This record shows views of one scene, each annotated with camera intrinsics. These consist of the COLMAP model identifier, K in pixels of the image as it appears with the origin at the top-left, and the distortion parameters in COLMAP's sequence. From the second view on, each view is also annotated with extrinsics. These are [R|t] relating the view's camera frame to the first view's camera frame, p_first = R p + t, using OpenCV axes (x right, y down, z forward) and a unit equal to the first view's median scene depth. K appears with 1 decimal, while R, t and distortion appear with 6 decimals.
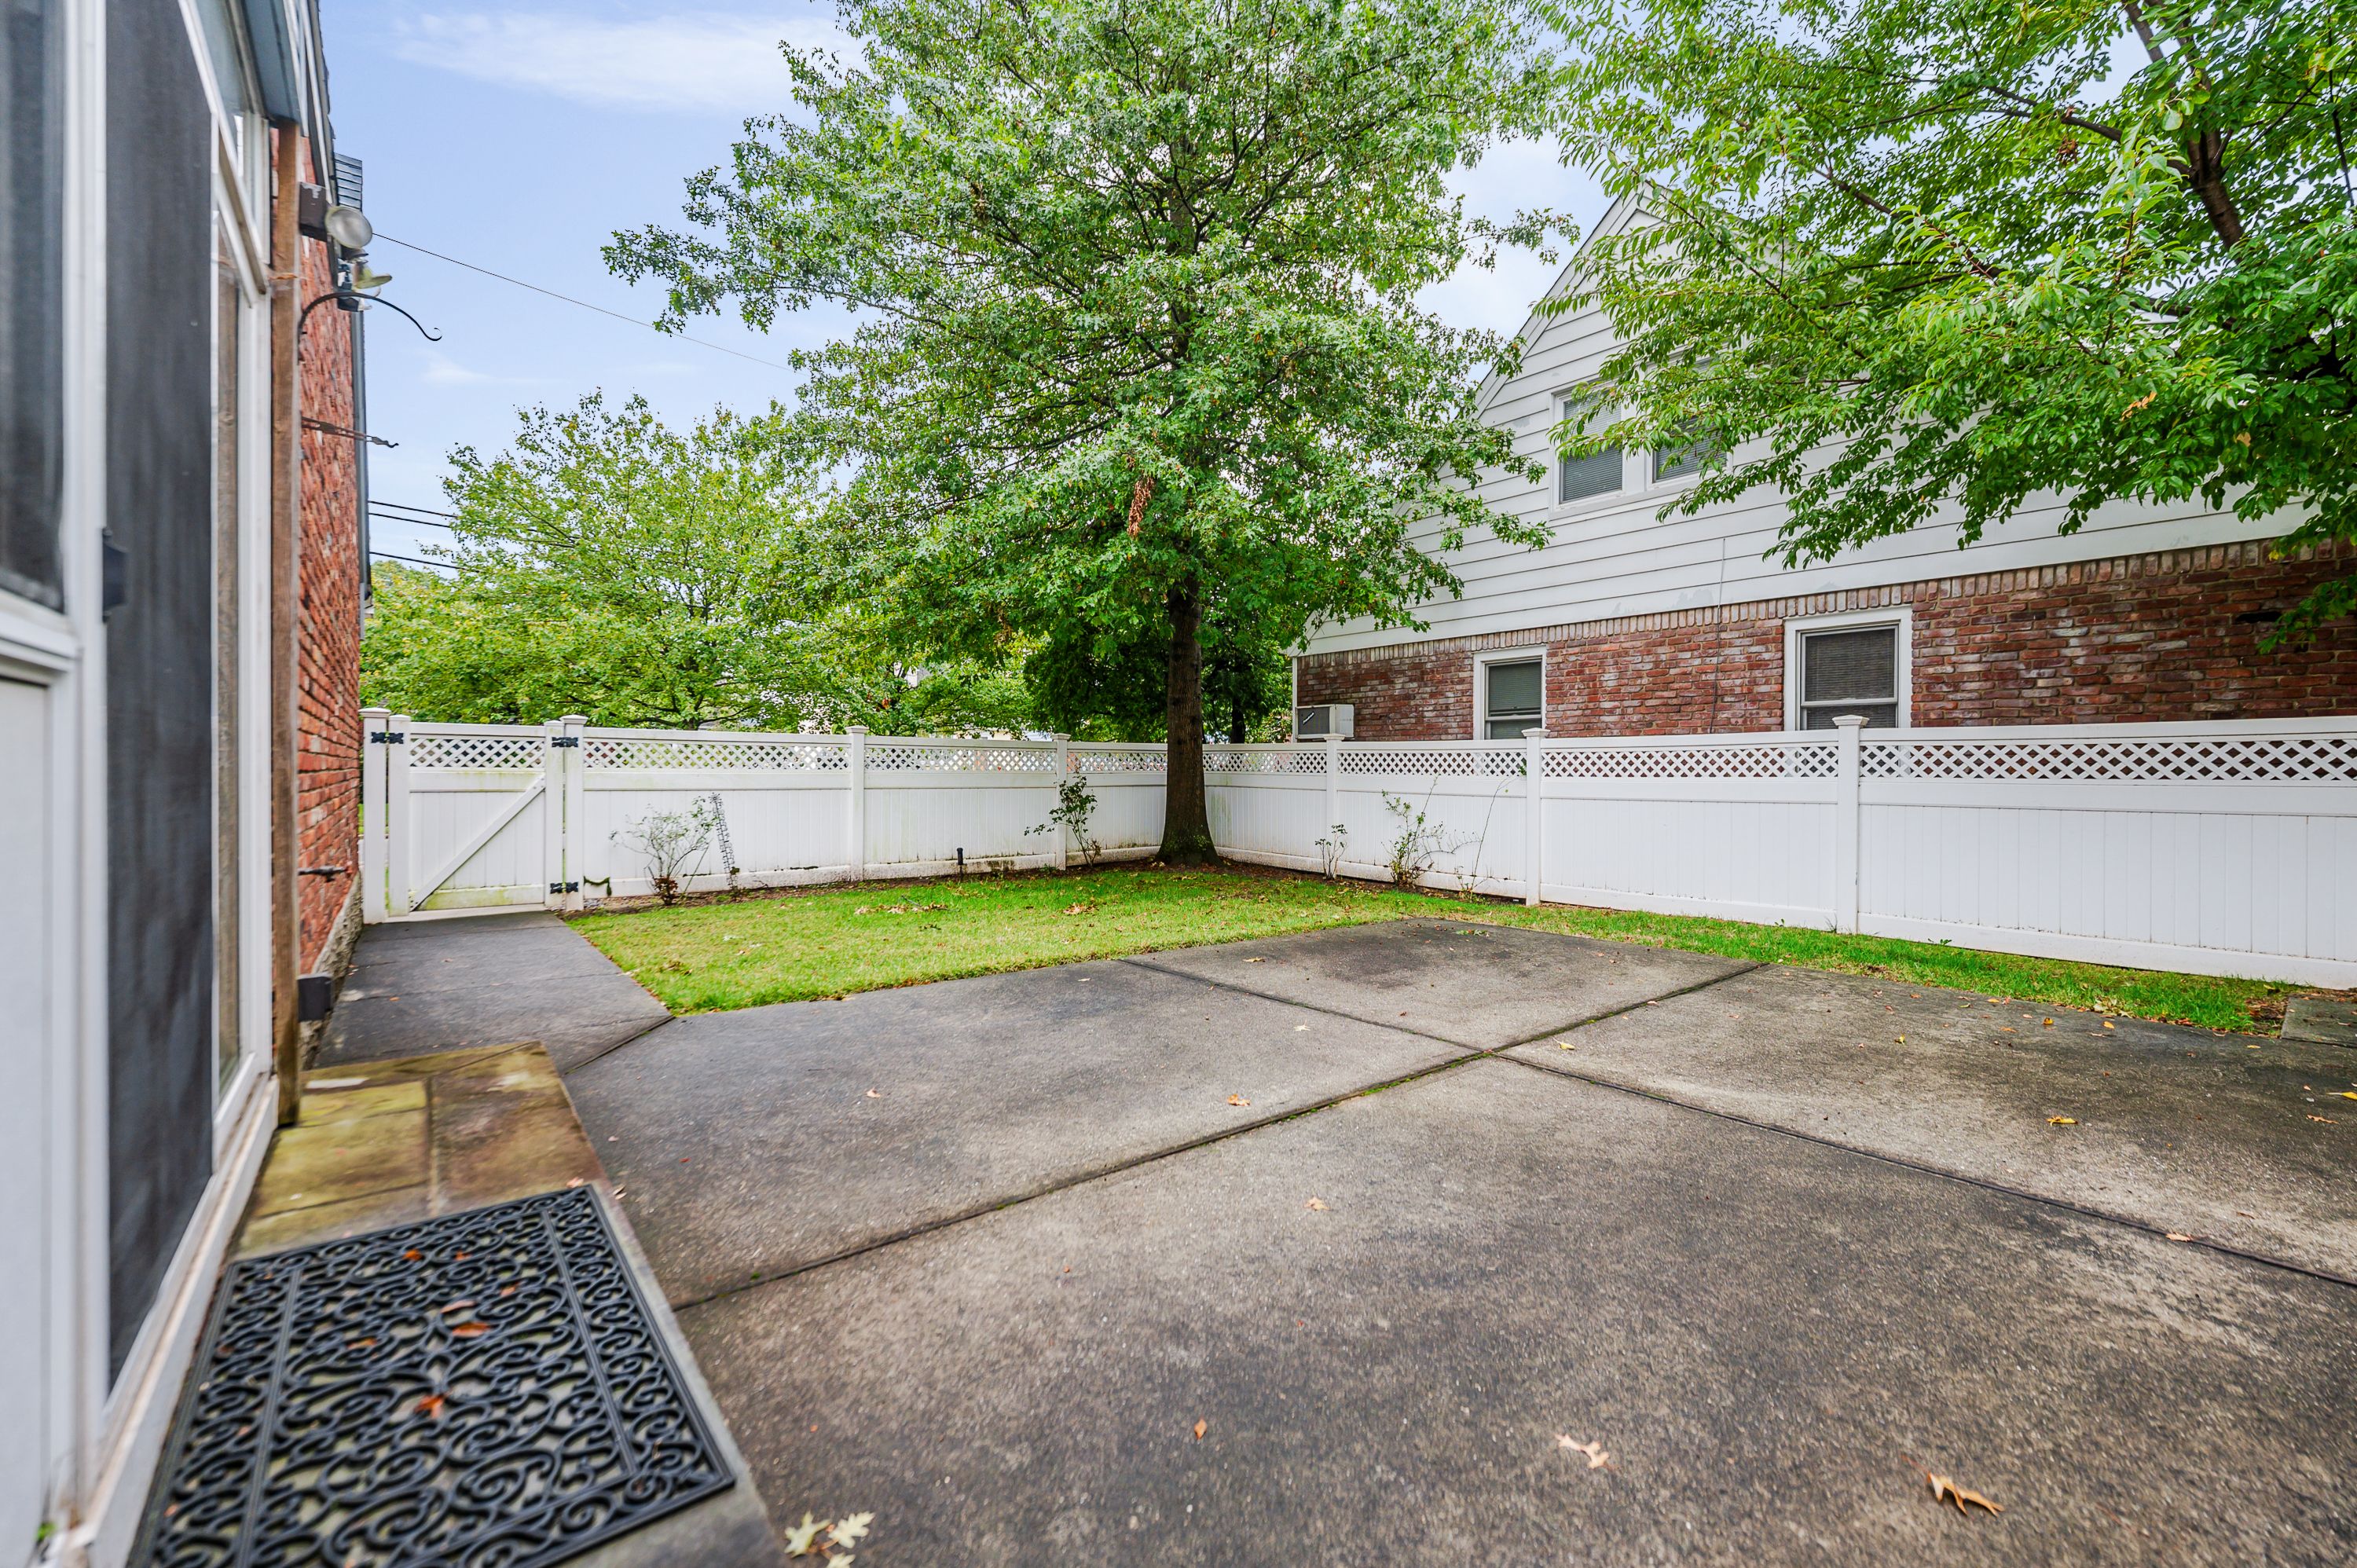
lens RADIAL K [[957.1, 0, 1187.8], [0, 957.1, 778.2], [0, 0, 1]] dist [0.000084, -0.000053]
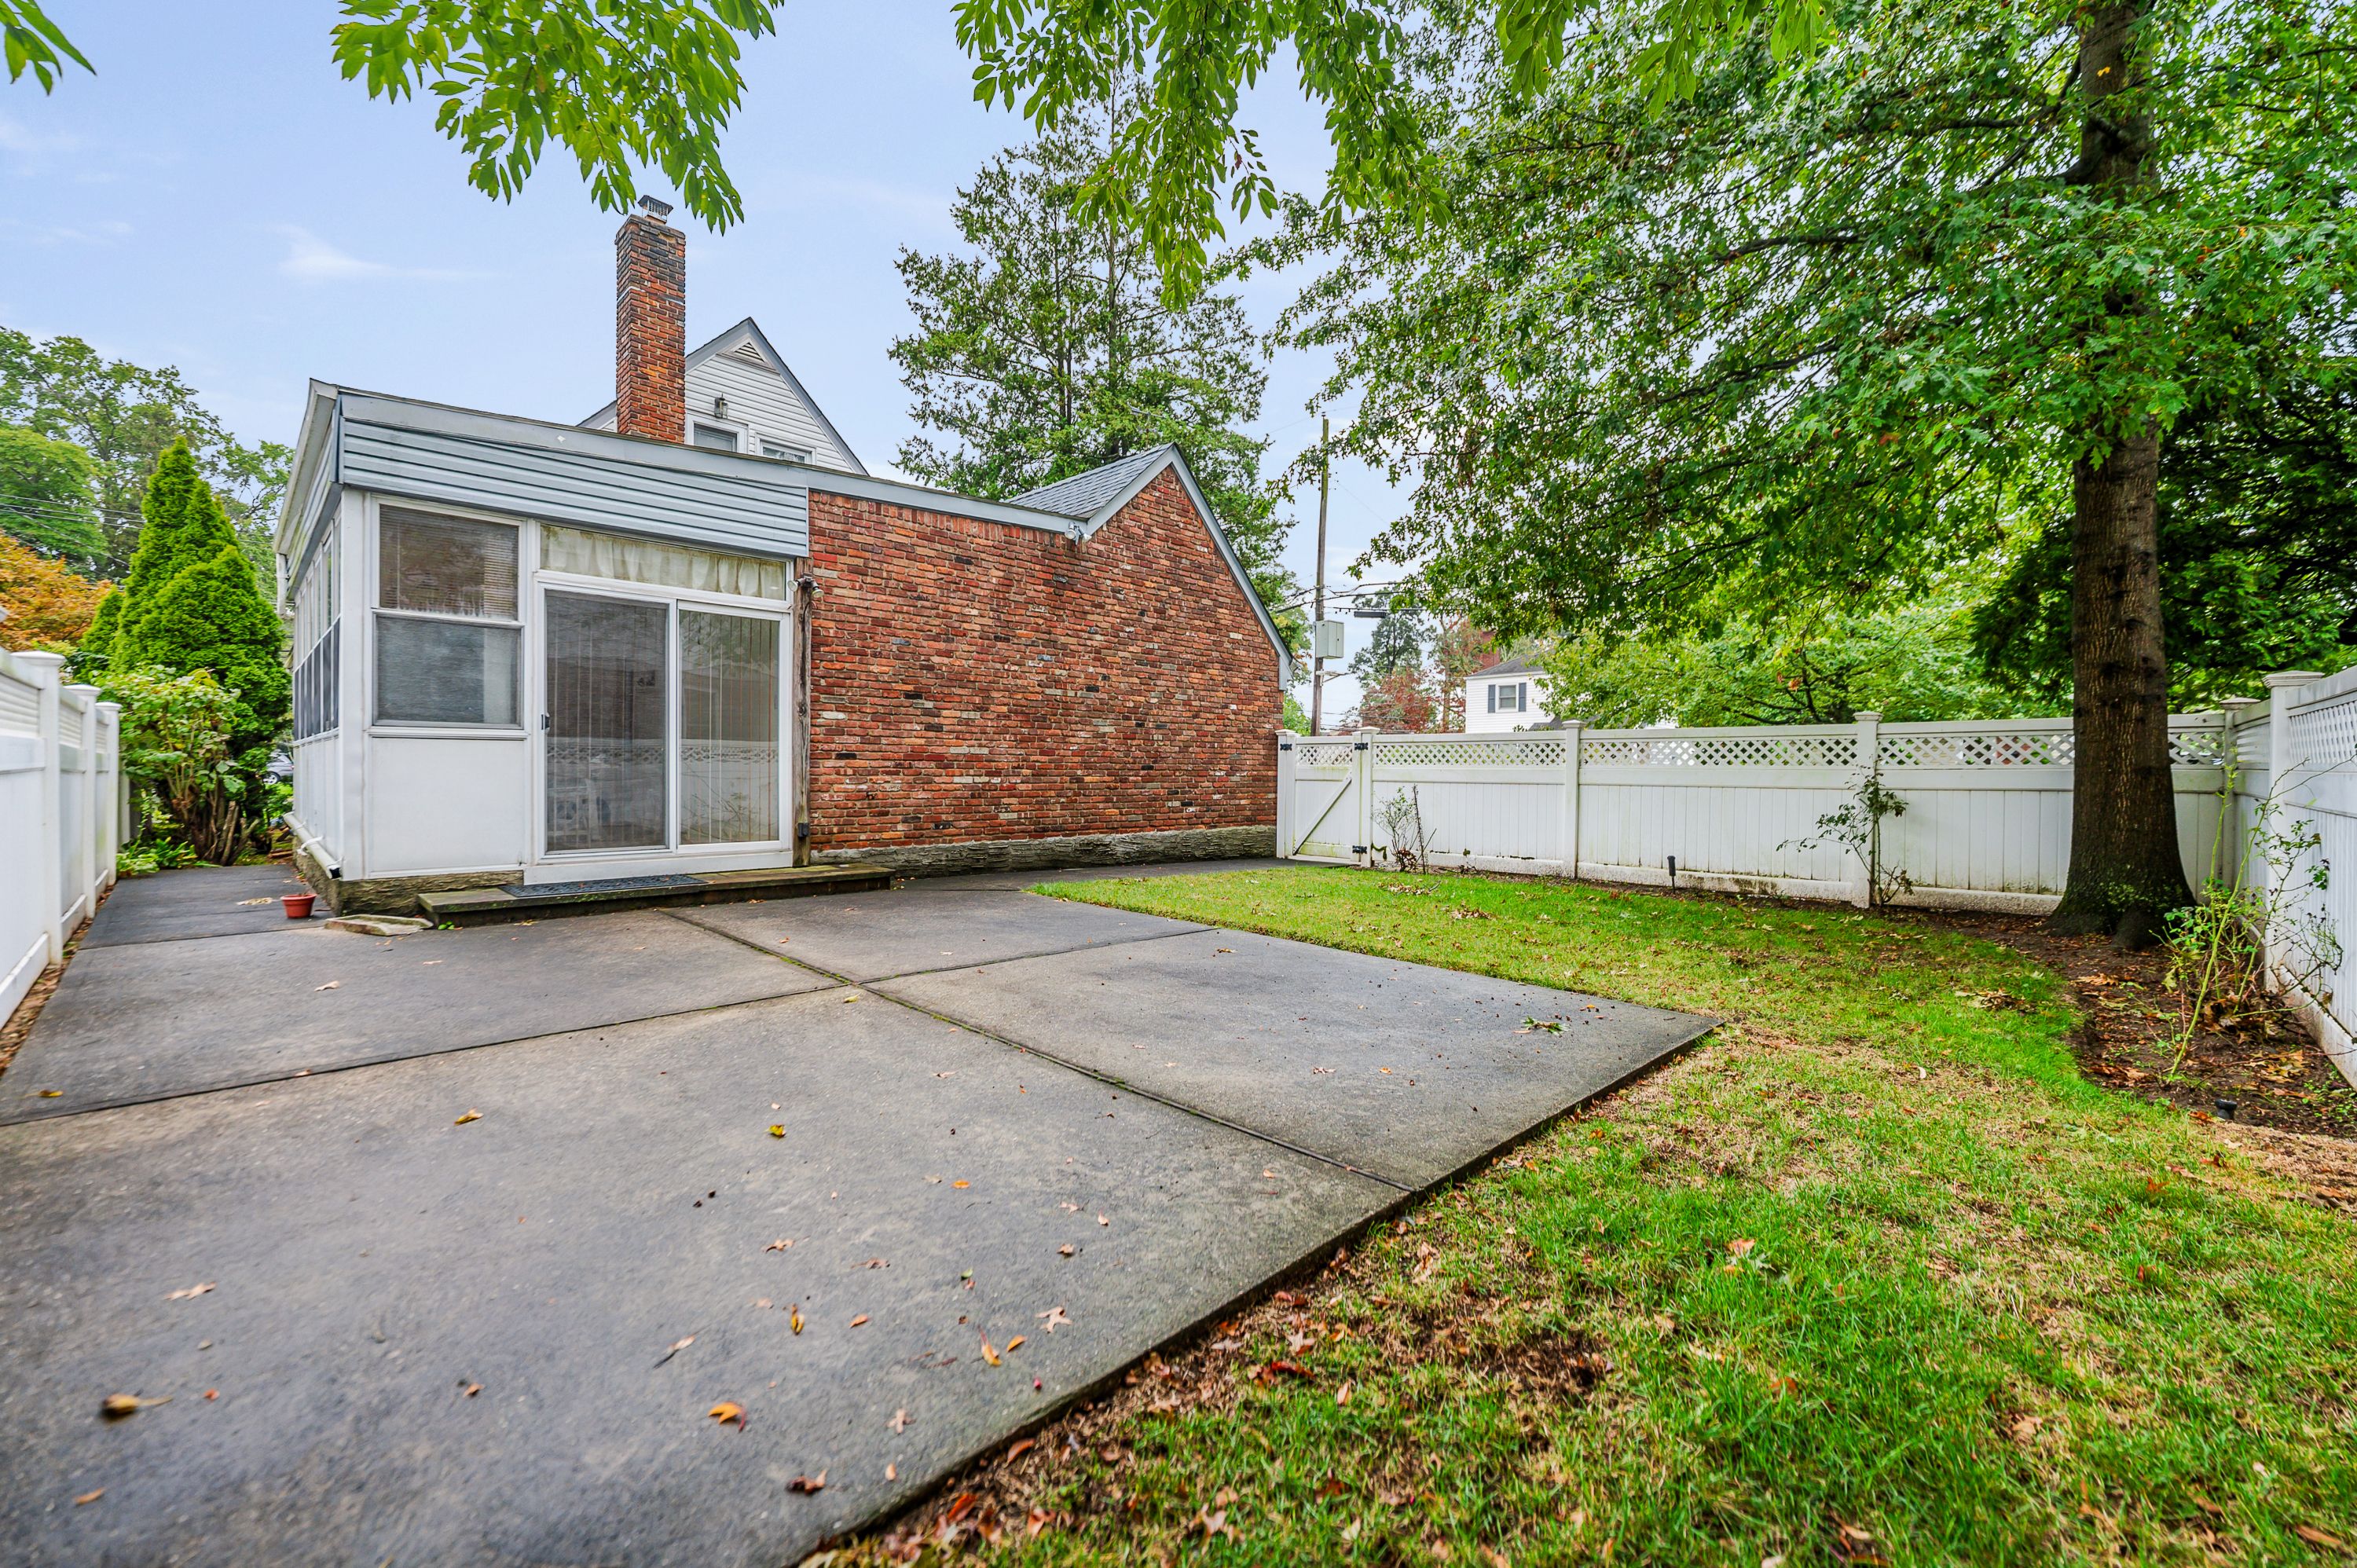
lens RADIAL K [[957.1, 0, 1185.9], [0, 957.1, 780.1], [0, 0, 1]] dist [0.000084, -0.000053]
pose [[0.086657, 0.005501, -0.996223, 0.725435], [-0.015710, 0.999868, 0.004155, 0.010184], [0.996114, 0.015291, 0.086732, 0.617313]]
